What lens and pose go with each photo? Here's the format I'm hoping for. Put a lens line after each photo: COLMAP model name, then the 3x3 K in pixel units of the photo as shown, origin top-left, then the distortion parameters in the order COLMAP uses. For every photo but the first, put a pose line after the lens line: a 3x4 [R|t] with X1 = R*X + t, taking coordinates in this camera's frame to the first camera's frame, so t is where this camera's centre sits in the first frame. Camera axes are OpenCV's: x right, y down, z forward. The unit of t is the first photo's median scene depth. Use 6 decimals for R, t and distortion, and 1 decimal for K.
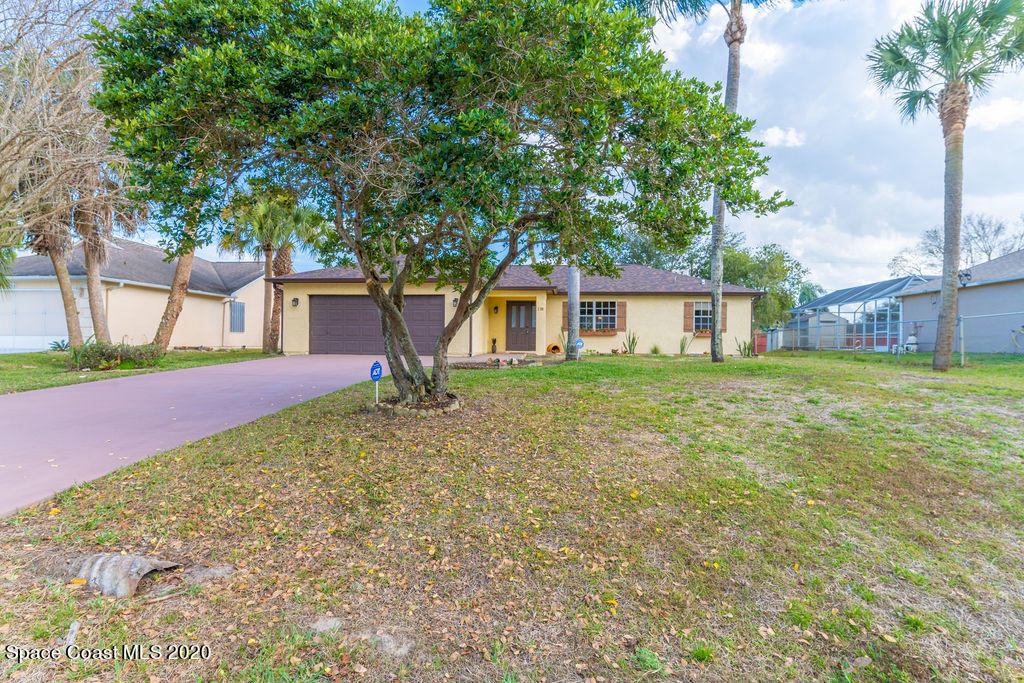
lens RADIAL K [[482.5, 0, 511.5], [0, 482.5, 337.3], [0, 0, 1]] dist [0.002188, 0.000567]
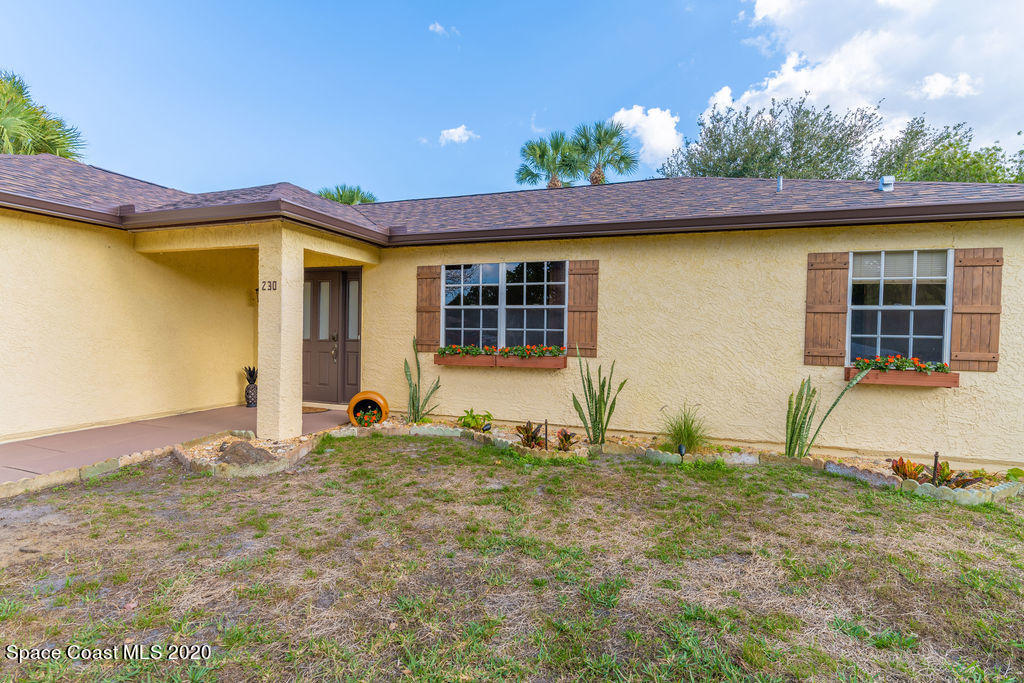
lens RADIAL K [[482.5, 0, 510.6], [0, 482.5, 340.0], [0, 0, 1]] dist [0.002188, 0.000567]
pose [[0.973223, 0.011644, -0.229568, 0.256585], [-0.009183, 0.999888, 0.011788, -0.026474], [0.229680, -0.009364, 0.973221, 0.693168]]
